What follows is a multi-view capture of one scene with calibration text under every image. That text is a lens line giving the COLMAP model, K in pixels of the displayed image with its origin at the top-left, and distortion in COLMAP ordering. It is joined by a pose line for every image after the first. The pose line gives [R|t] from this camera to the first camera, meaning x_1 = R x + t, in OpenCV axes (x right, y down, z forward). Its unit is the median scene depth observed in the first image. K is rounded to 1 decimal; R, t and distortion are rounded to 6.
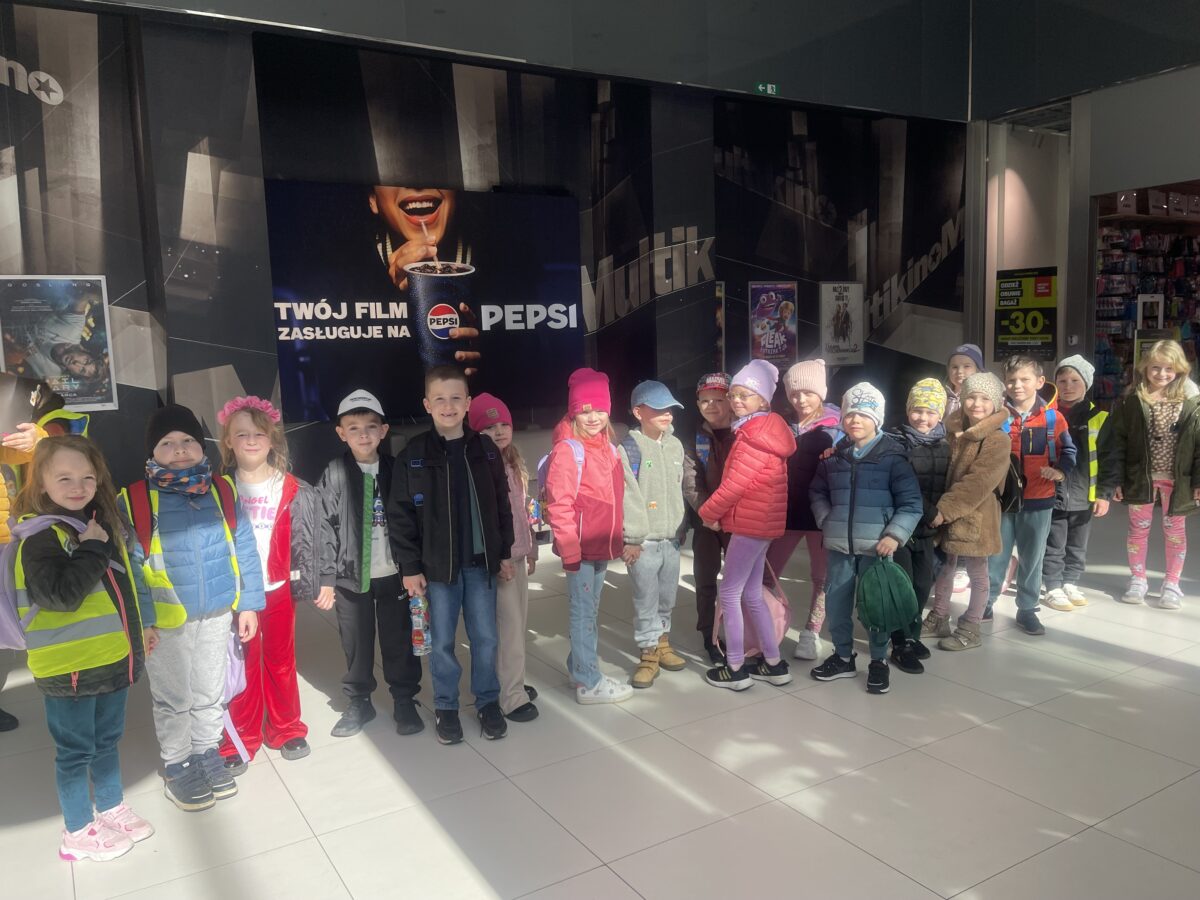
lens RADIAL K [[874.2, 0, 599.1], [0, 874.2, 450.4], [0, 0, 1]] dist [0.035624, -0.000009]
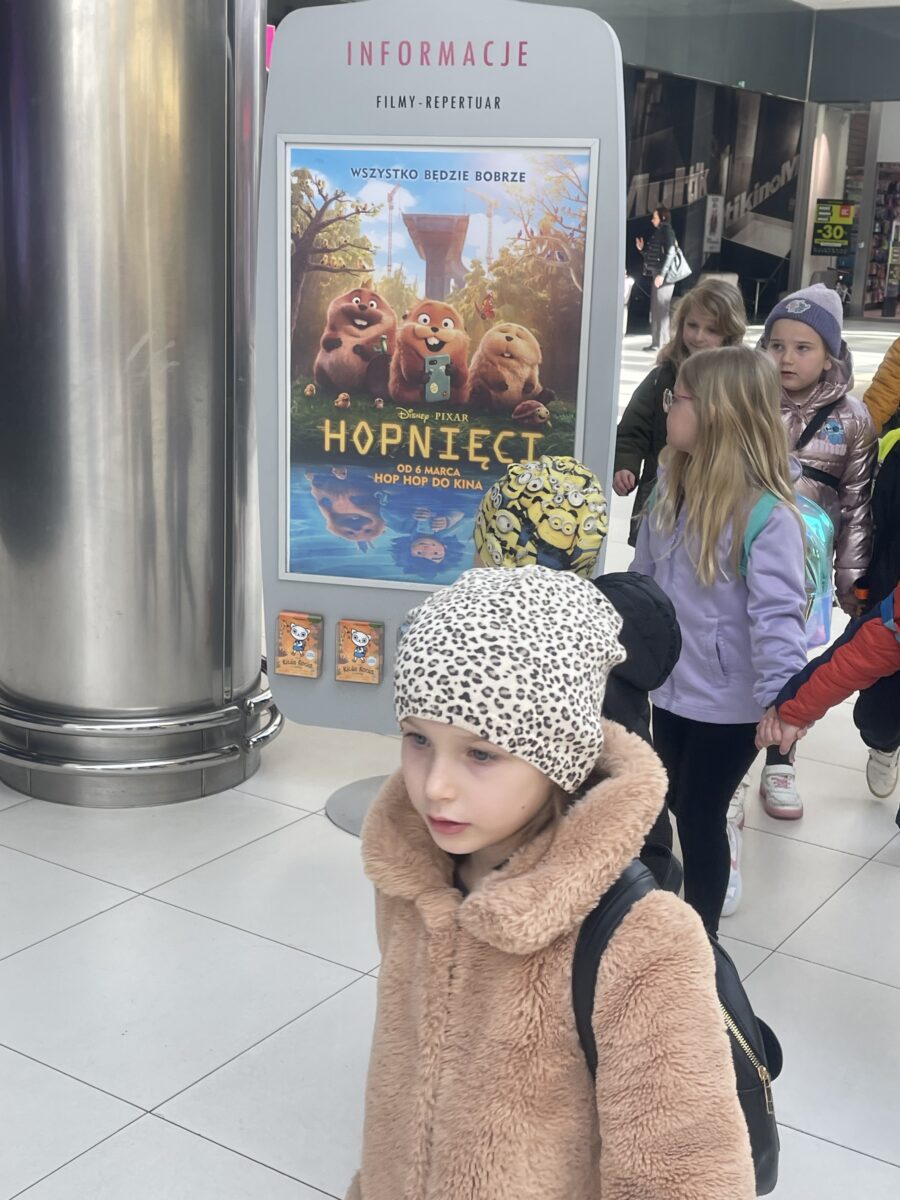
lens RADIAL K [[1496.0, 0, 449.4], [0, 1496.0, 600.6], [0, 0, 1]] dist [0.021673, 0.000000]
pose [[0.904102, -0.038270, 0.425599, -1.366216], [-0.015722, 0.992328, 0.122629, 0.203746], [-0.427027, -0.117561, 0.896564, -1.277256]]
